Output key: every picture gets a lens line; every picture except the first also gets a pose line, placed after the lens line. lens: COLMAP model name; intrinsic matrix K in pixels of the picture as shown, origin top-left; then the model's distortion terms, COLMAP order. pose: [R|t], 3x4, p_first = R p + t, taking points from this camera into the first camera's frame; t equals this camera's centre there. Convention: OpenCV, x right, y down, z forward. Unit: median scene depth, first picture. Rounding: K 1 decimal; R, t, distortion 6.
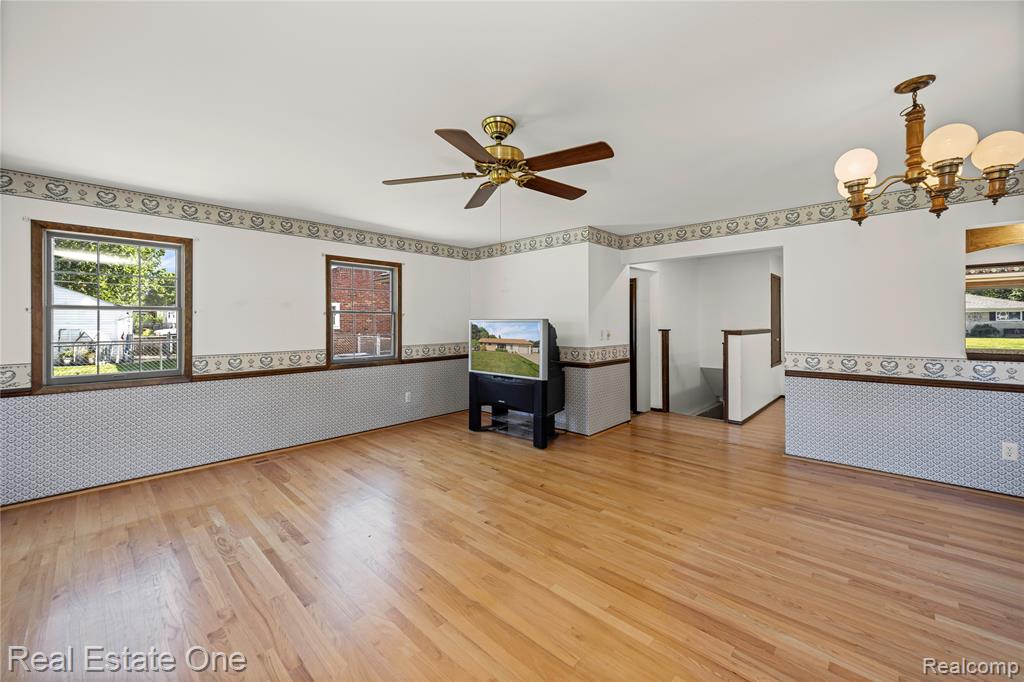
lens RADIAL K [[399.8, 0, 506.9], [0, 399.8, 321.4], [0, 0, 1]] dist [0.002121, -0.002264]
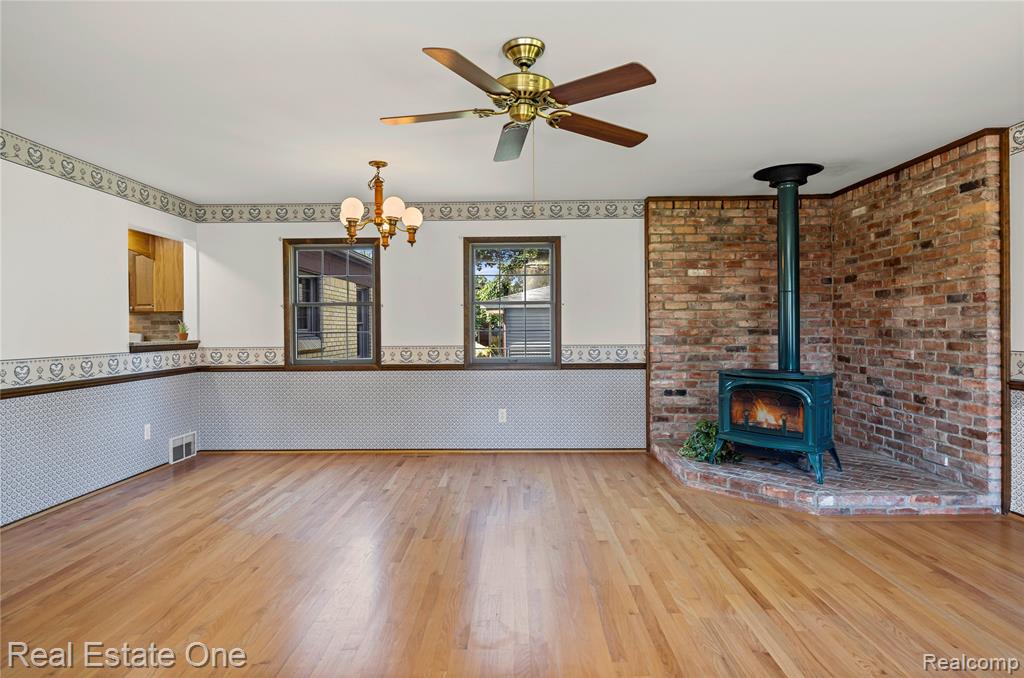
lens RADIAL K [[563.4, 0, 510.4], [0, 563.4, 333.3], [0, 0, 1]] dist [0.009039, -0.002514]
pose [[-0.678809, -0.000019, 0.734315, -0.439918], [0.006936, 0.999955, 0.006437, 0.033291], [-0.734282, 0.009462, -0.678779, 0.963042]]
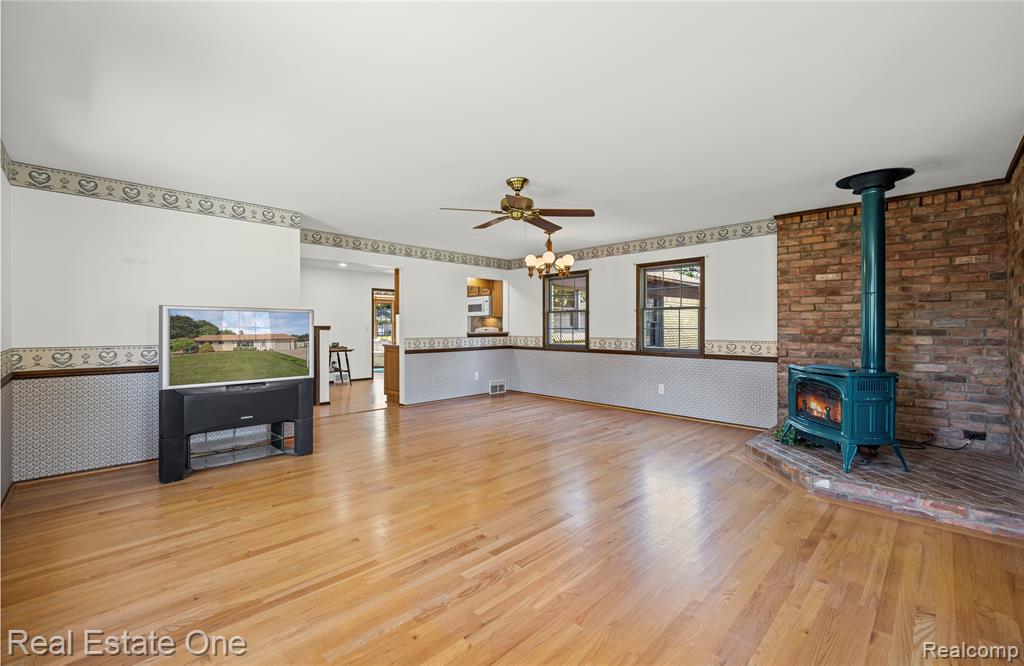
lens RADIAL K [[428.1, 0, 509.3], [0, 428.1, 330.5], [0, 0, 1]] dist [-0.010273, 0.001157]
pose [[0.034922, -0.006588, 0.999368, -0.882784], [-0.001488, 0.999977, 0.006644, 0.033767], [-0.999389, -0.001719, 0.034911, 0.526383]]
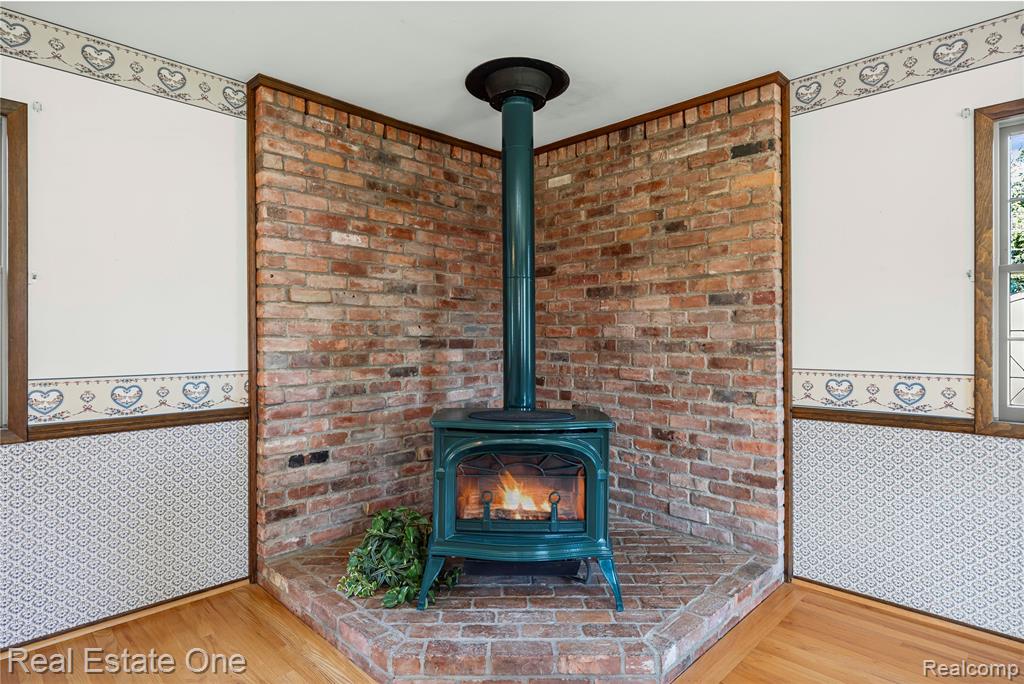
lens RADIAL K [[553.3, 0, 509.3], [0, 553.3, 335.9], [0, 0, 1]] dist [0.003545, -0.003103]
pose [[-0.999789, 0.003736, 0.020176, -0.003580], [0.003689, 0.999990, -0.002391, 0.032824], [-0.020185, -0.002316, -0.999794, 0.478307]]
